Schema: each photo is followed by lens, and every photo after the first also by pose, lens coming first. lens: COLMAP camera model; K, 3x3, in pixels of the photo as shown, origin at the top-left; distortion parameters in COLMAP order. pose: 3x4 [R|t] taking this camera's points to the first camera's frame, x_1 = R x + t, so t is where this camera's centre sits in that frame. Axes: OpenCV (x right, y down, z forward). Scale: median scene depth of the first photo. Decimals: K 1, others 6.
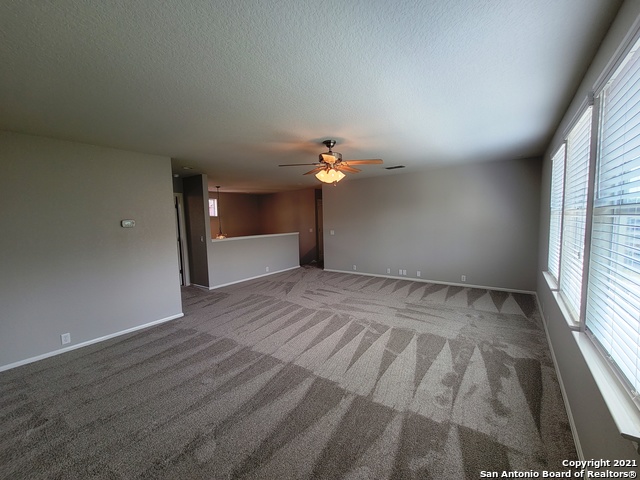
lens RADIAL K [[261.5, 0, 322.5], [0, 261.5, 239.0], [0, 0, 1]] dist [0.003825, -0.002928]
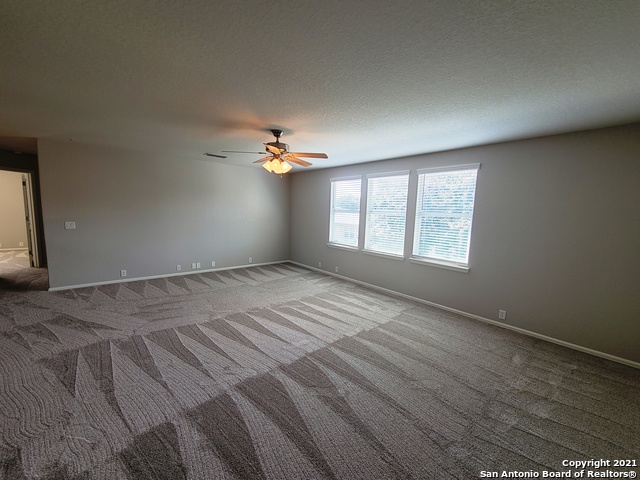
lens RADIAL K [[261.5, 0, 319.5], [0, 261.5, 239.5], [0, 0, 1]] dist [0.003825, -0.002928]
pose [[0.228245, -0.073432, 0.970831, -0.919062], [0.031241, 0.997191, 0.068081, -0.034612], [-0.973102, 0.014790, 0.229898, 0.610146]]
